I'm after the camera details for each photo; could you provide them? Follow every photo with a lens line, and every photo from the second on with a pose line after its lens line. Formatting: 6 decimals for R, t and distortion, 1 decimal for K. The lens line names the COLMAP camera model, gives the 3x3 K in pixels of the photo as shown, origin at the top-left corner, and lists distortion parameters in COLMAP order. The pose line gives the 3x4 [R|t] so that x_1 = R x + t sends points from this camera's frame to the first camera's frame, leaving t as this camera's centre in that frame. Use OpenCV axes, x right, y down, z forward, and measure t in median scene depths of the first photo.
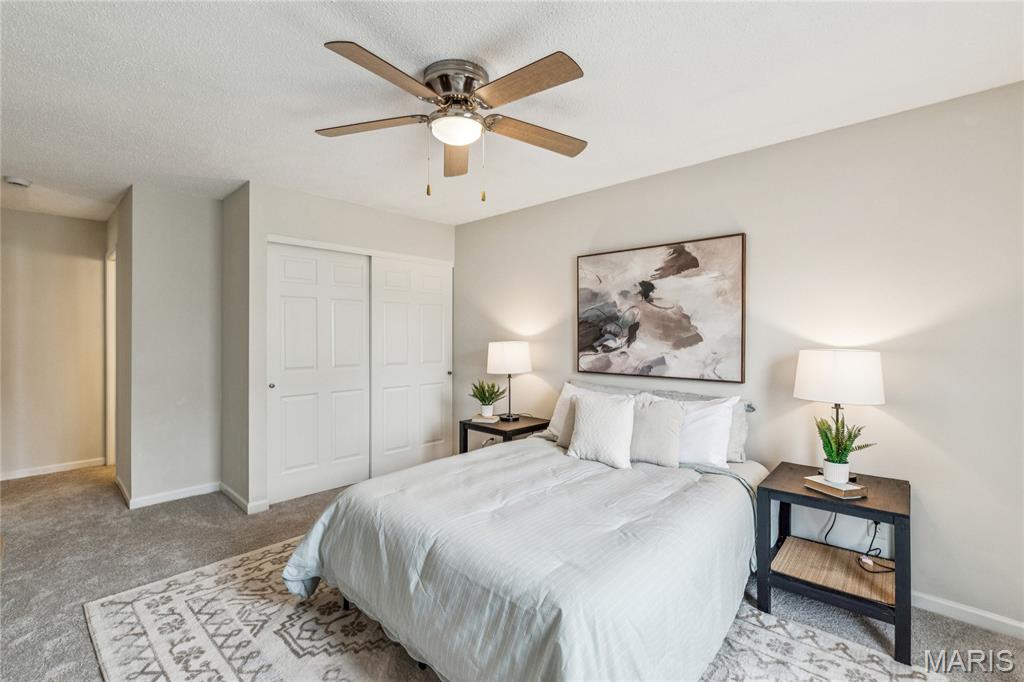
lens RADIAL K [[456.2, 0, 509.4], [0, 456.2, 335.7], [0, 0, 1]] dist [-0.005337, 0.002007]
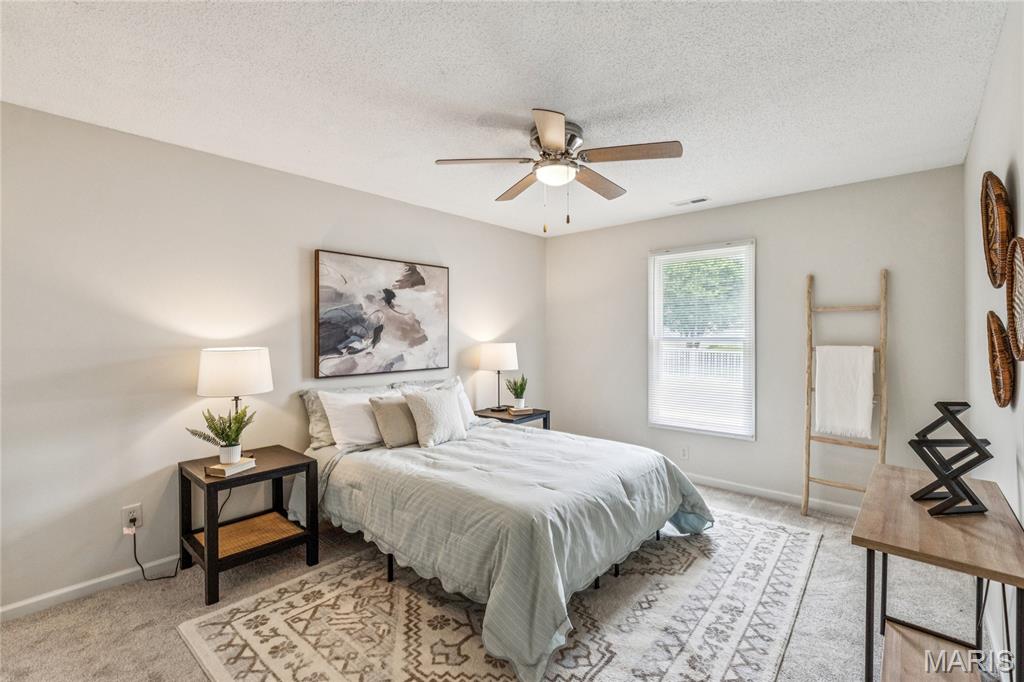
lens RADIAL K [[456.2, 0, 507.6], [0, 456.2, 337.7], [0, 0, 1]] dist [-0.005337, 0.002007]
pose [[-0.030407, -0.012839, 0.999455, -0.840378], [0.005117, 0.999902, 0.013001, -0.011185], [-0.999525, 0.005510, -0.030338, 0.725657]]
